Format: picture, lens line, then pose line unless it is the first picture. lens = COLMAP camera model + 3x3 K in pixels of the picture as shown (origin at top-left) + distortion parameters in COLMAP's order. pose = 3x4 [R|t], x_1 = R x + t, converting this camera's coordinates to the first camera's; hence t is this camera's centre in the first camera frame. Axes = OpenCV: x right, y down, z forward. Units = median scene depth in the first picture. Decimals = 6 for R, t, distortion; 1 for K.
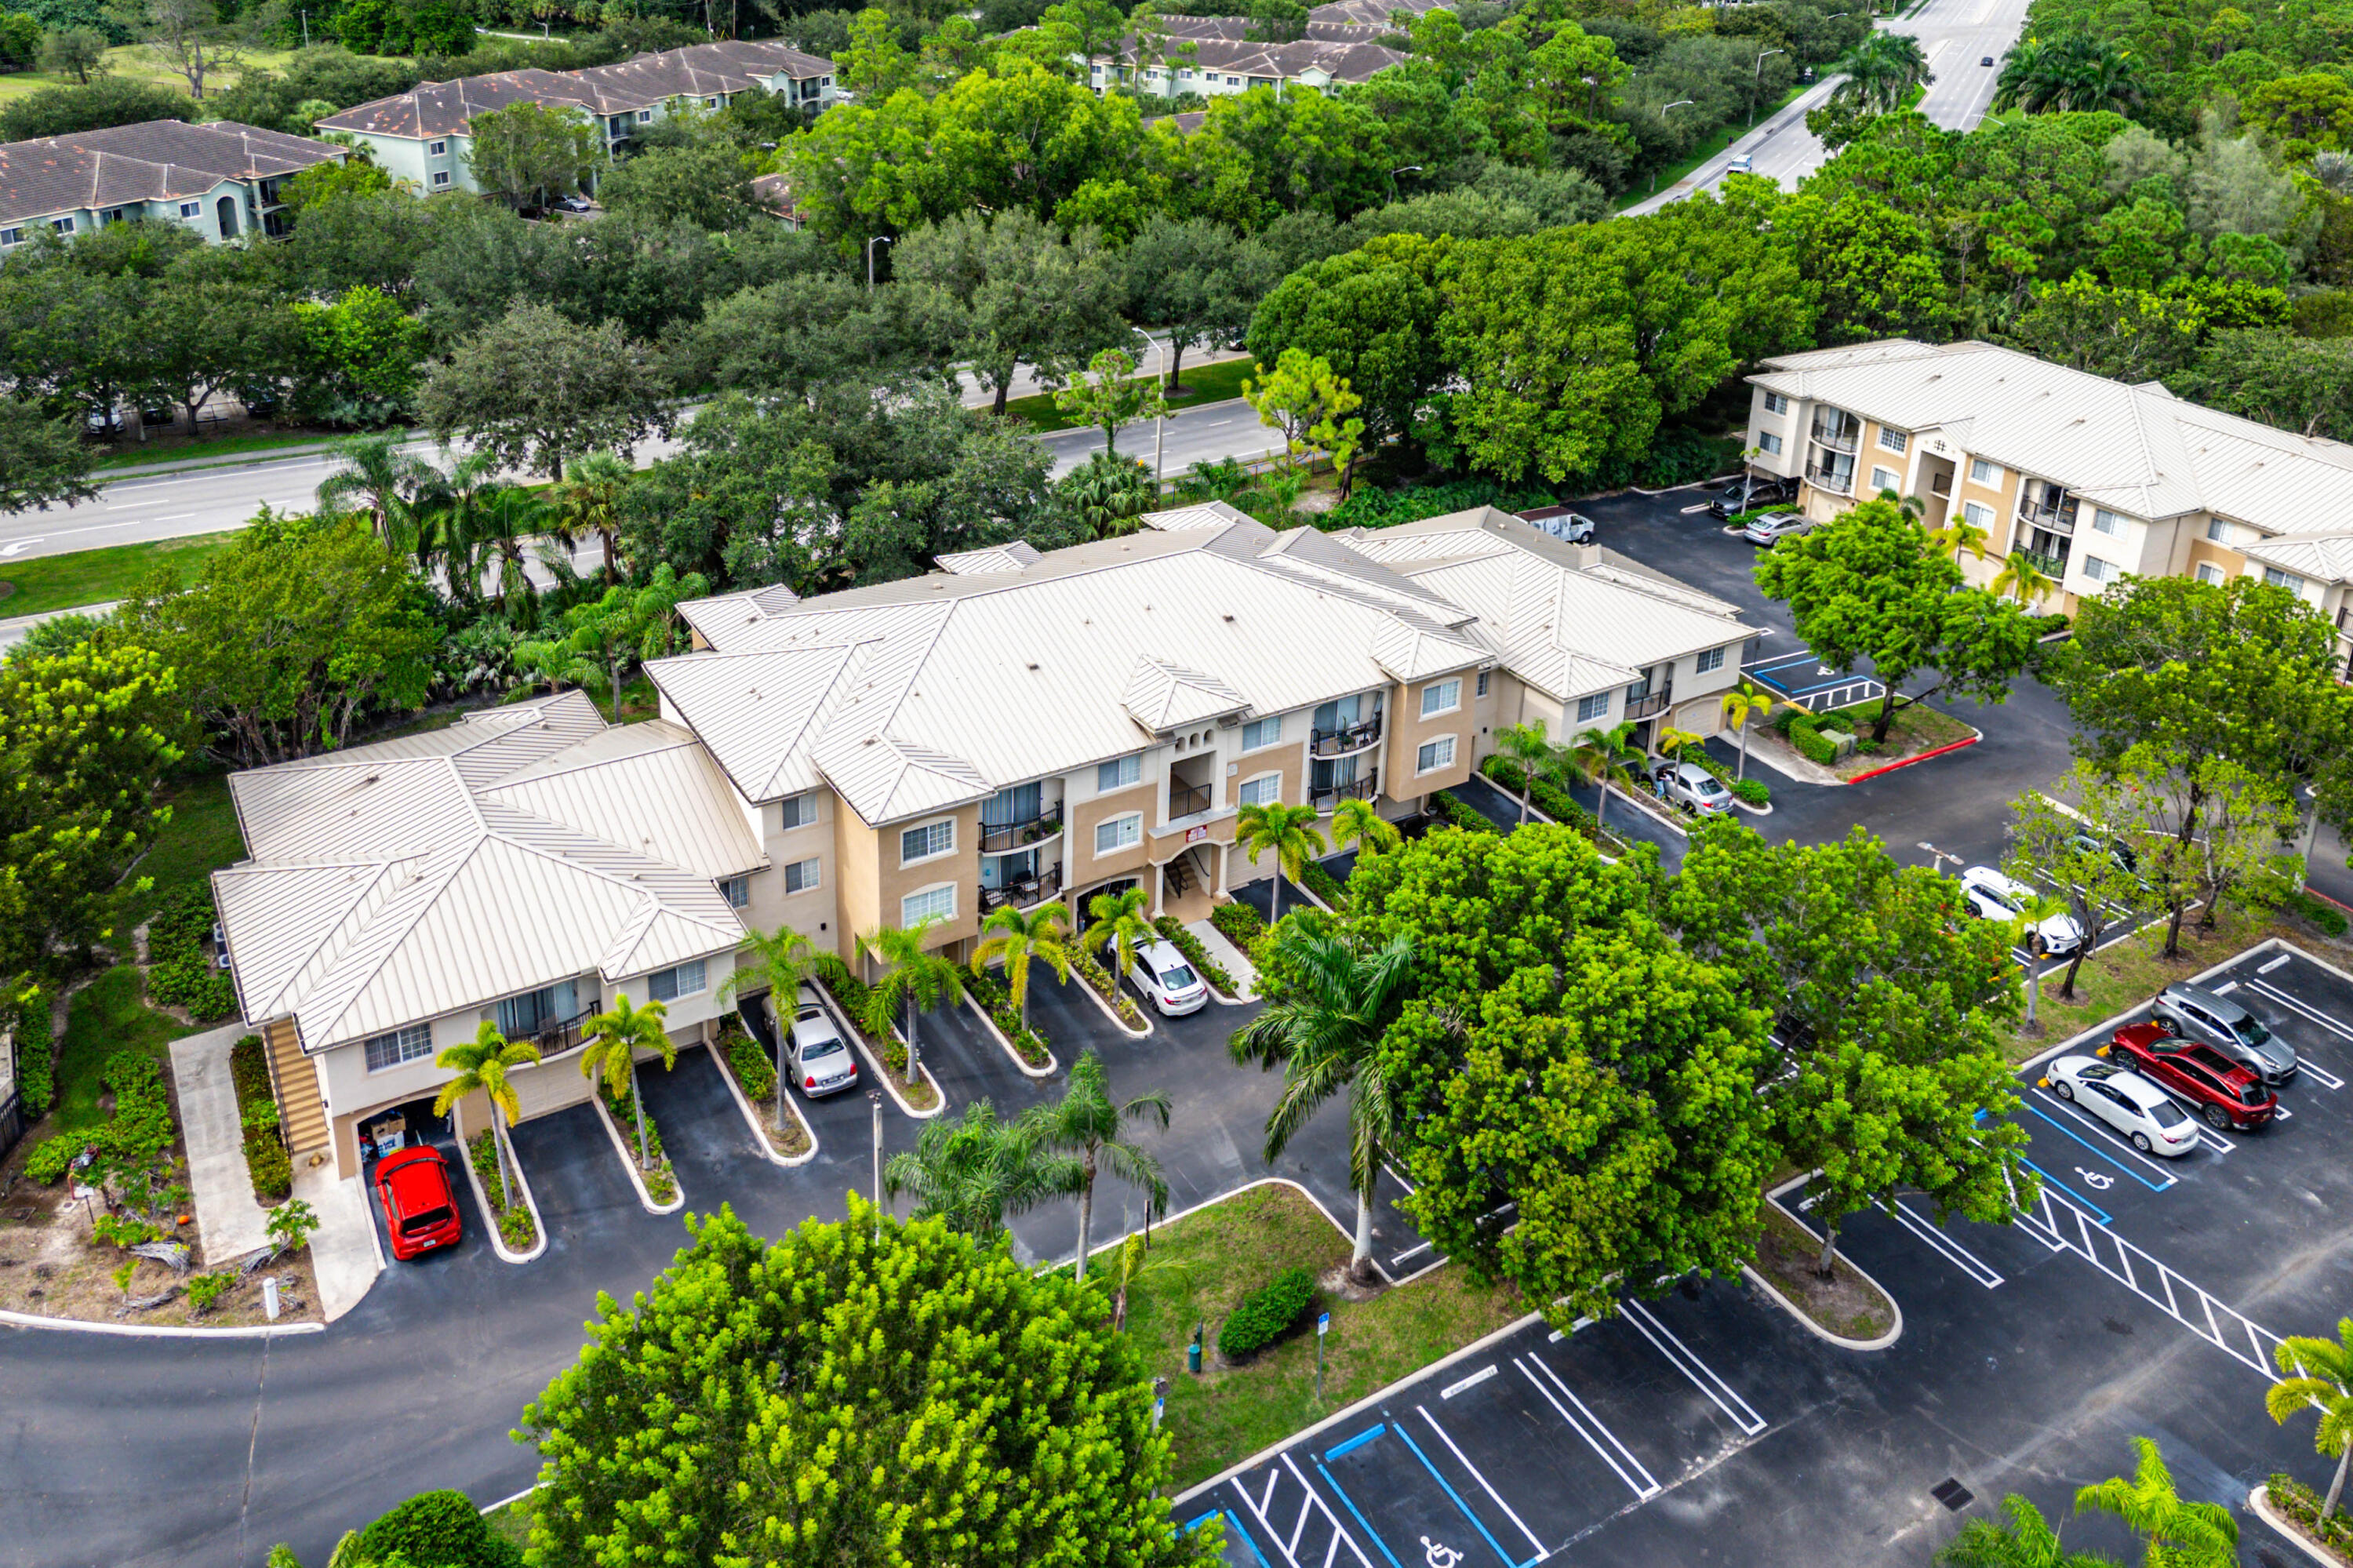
lens RADIAL K [[1704.6, 0, 1151.2], [0, 1704.6, 677.8], [0, 0, 1]] dist [0.018797, 0.002621]
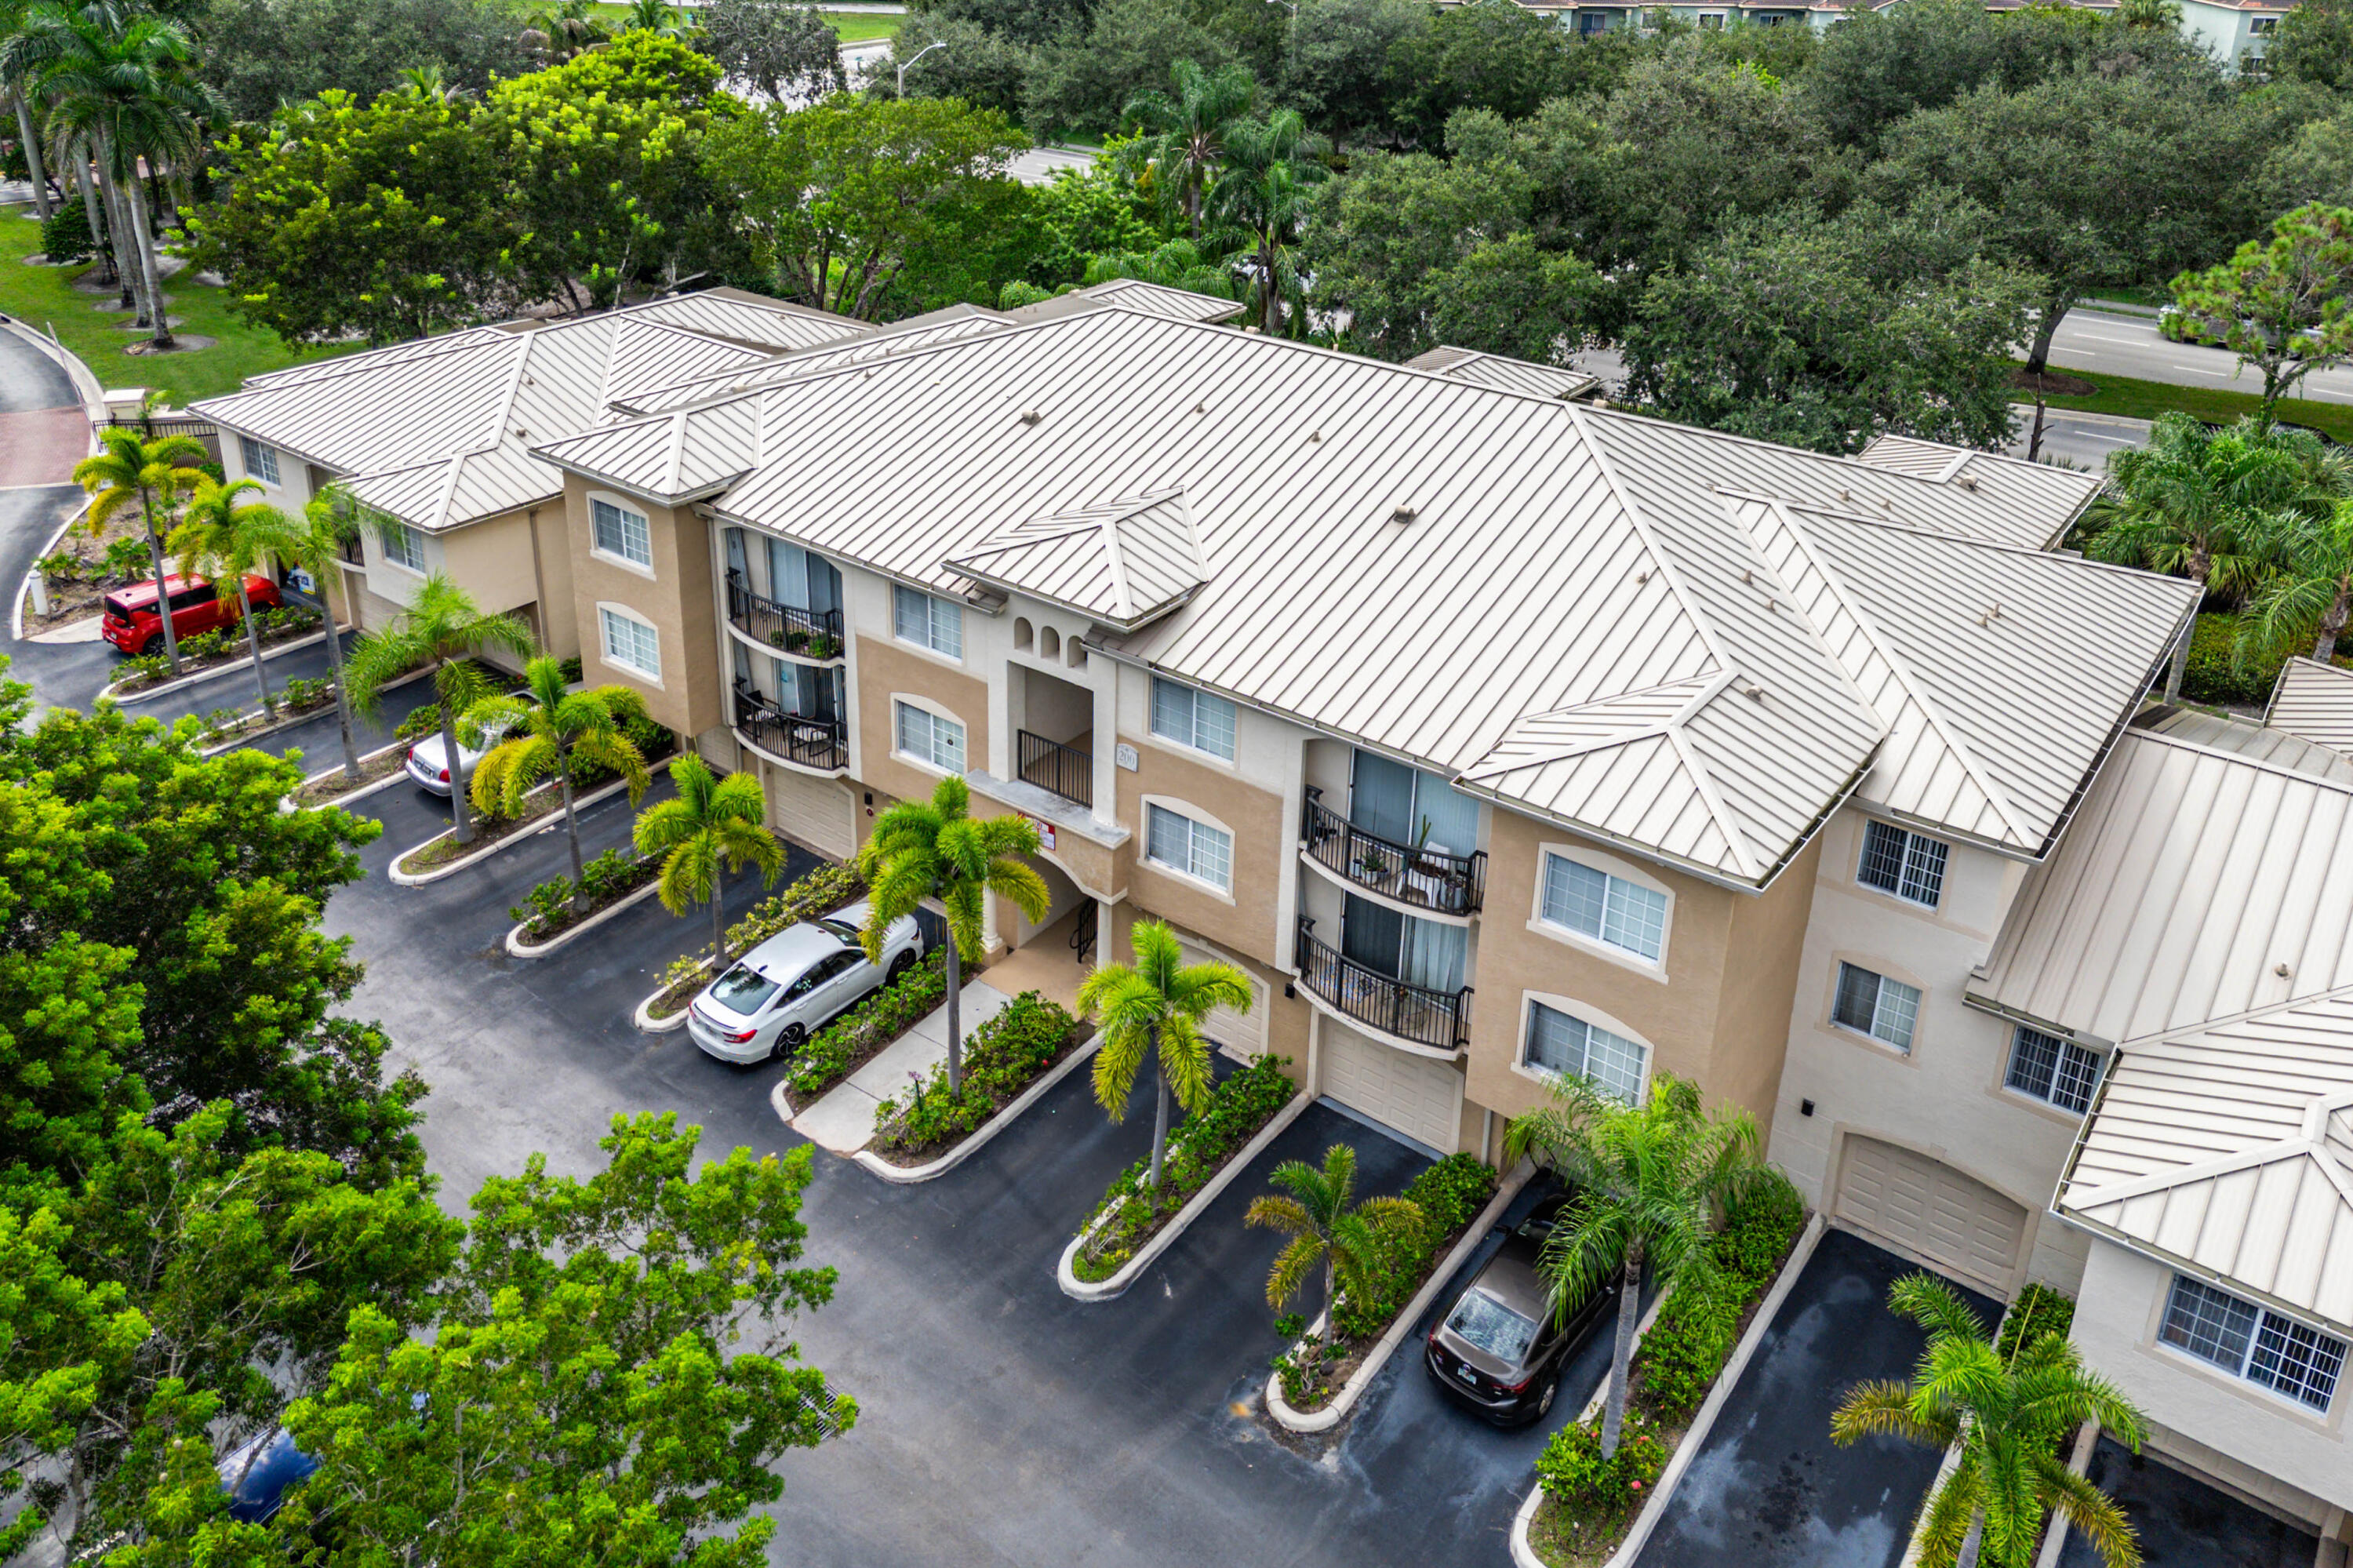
lens RADIAL K [[1748.9, 0, 1173.8], [0, 1748.9, 643.9], [0, 0, 1]] dist [0.034343, 0.000770]
pose [[0.365508, 0.382909, -0.848401, 0.389738], [-0.418464, 0.881761, 0.217683, -0.072300], [0.831439, 0.275461, 0.482525, 0.666572]]
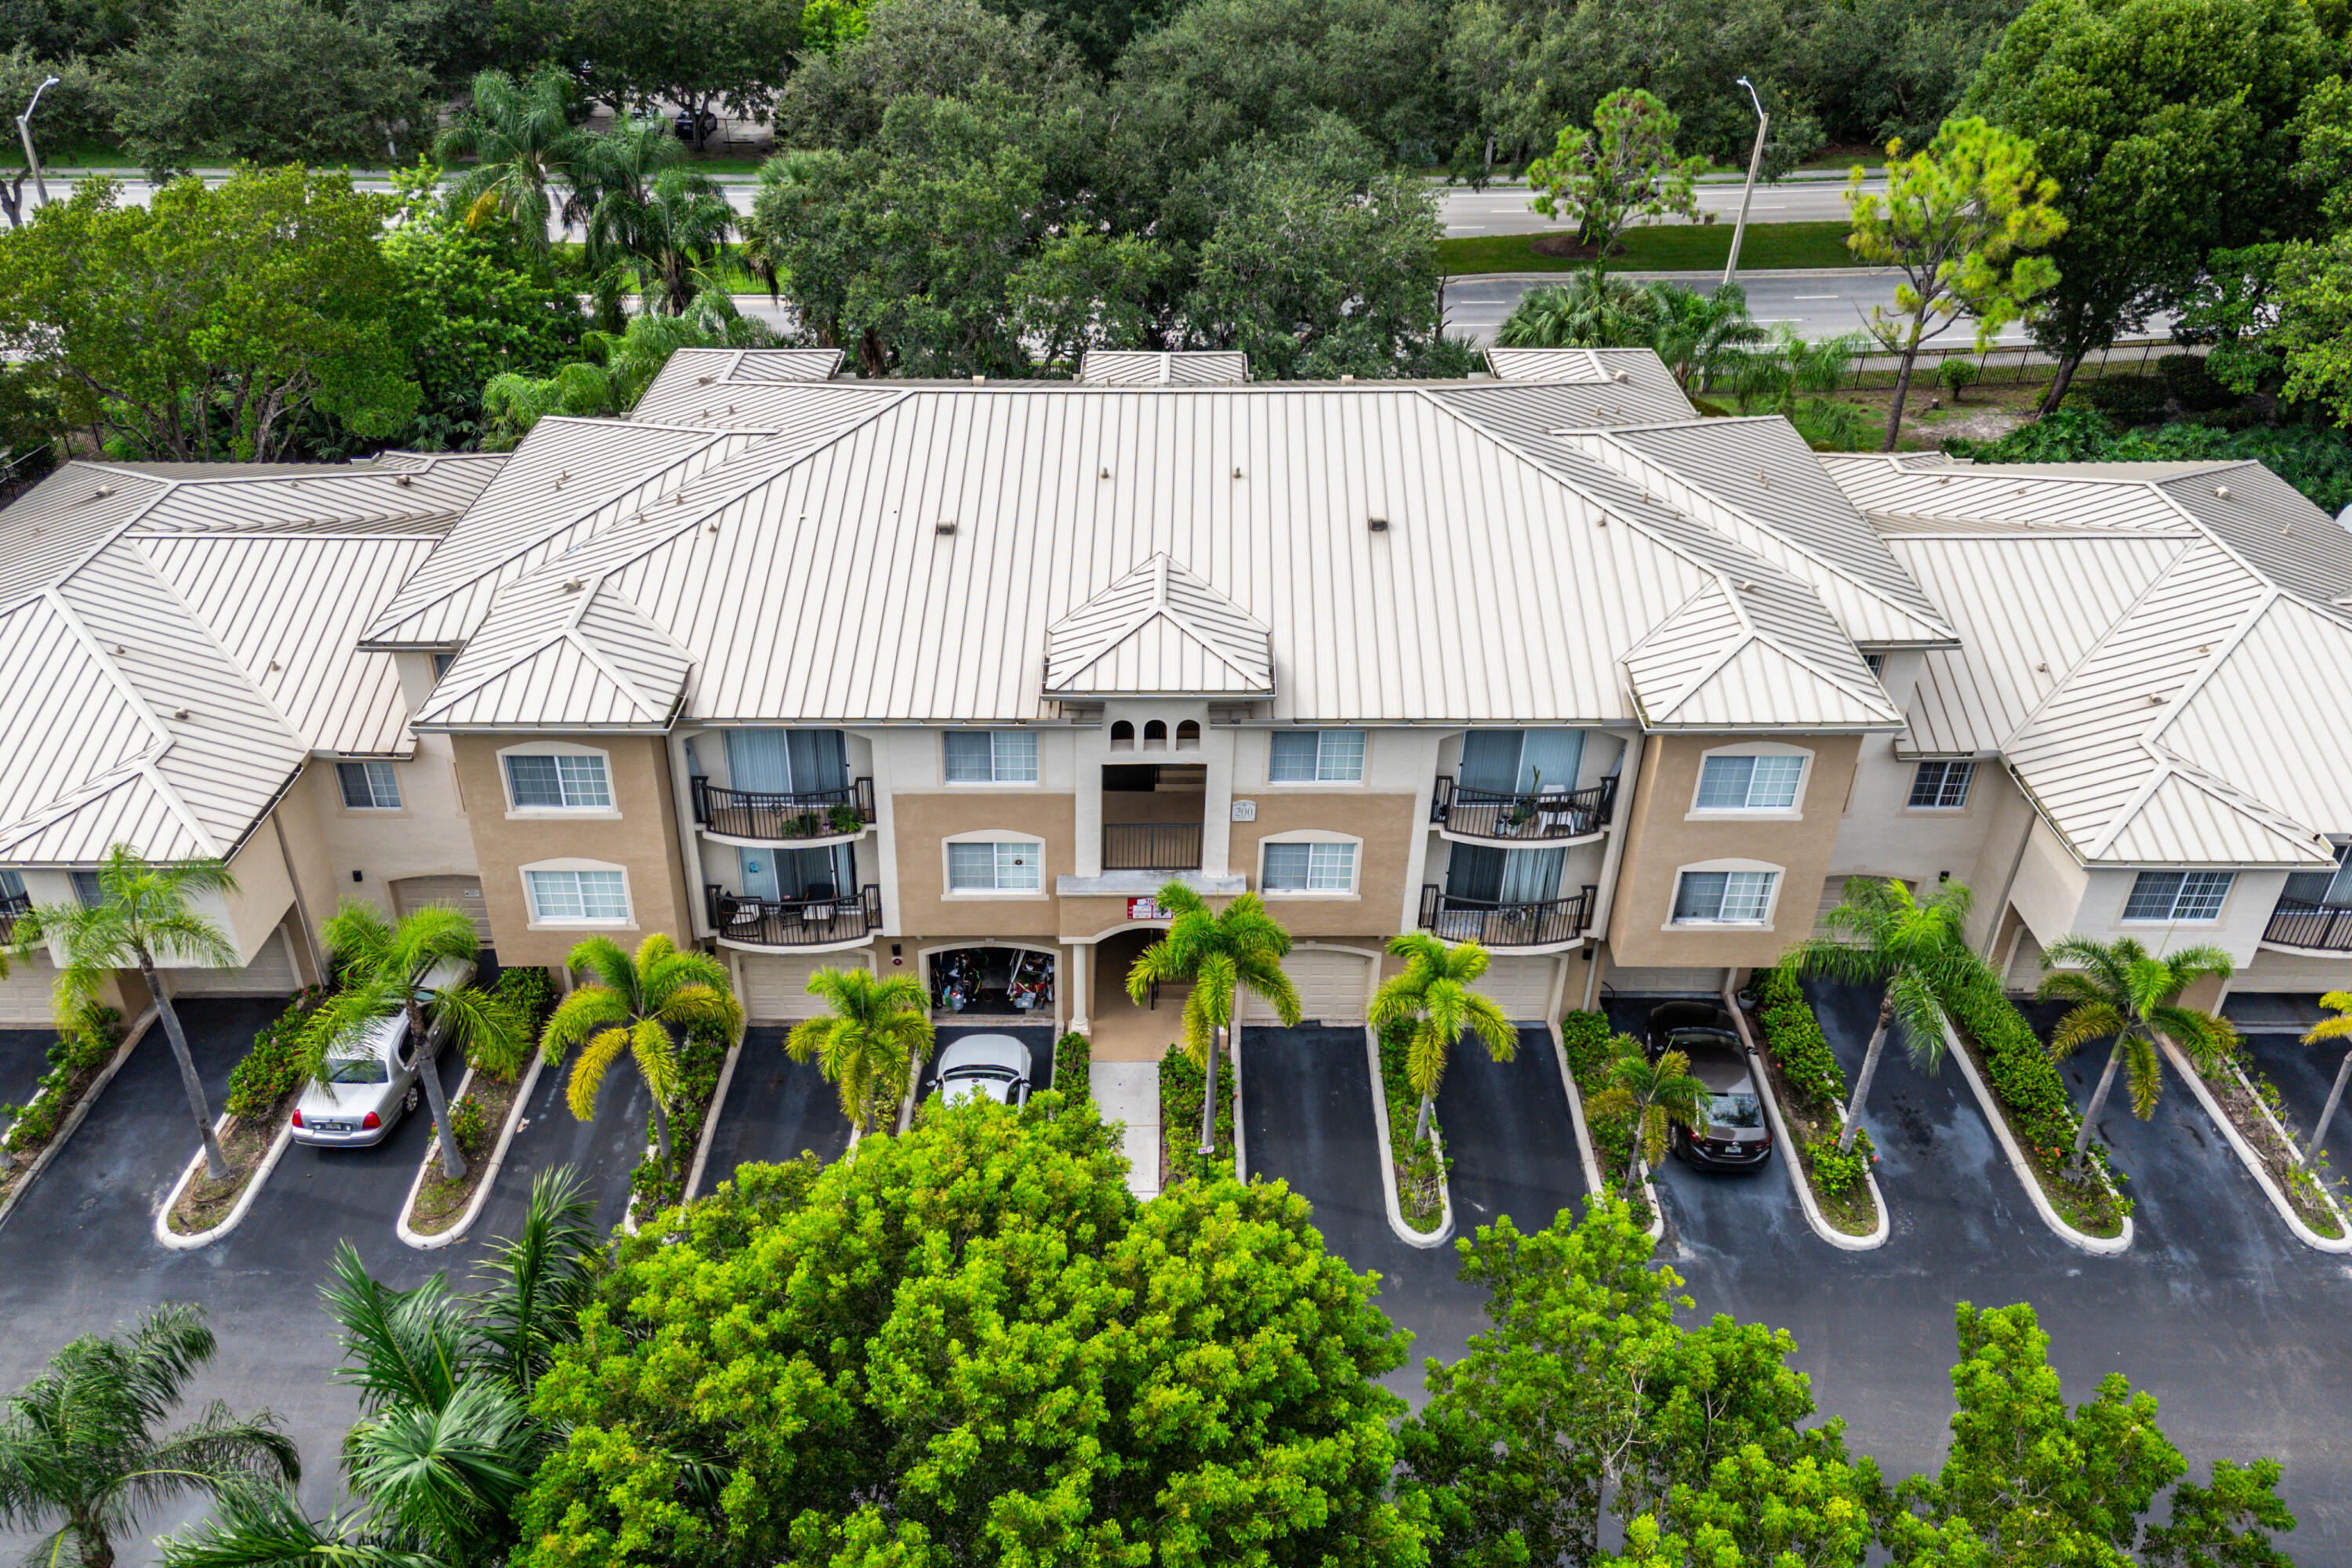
lens RADIAL K [[1750.8, 0, 1188.3], [0, 1750.8, 826.4], [0, 0, 1]] dist [0.038506, 0.000204]
pose [[0.852691, 0.269950, -0.447264, 0.233923], [-0.210832, 0.961149, 0.178166, -0.027223], [0.477983, -0.057622, 0.876477, 0.457862]]
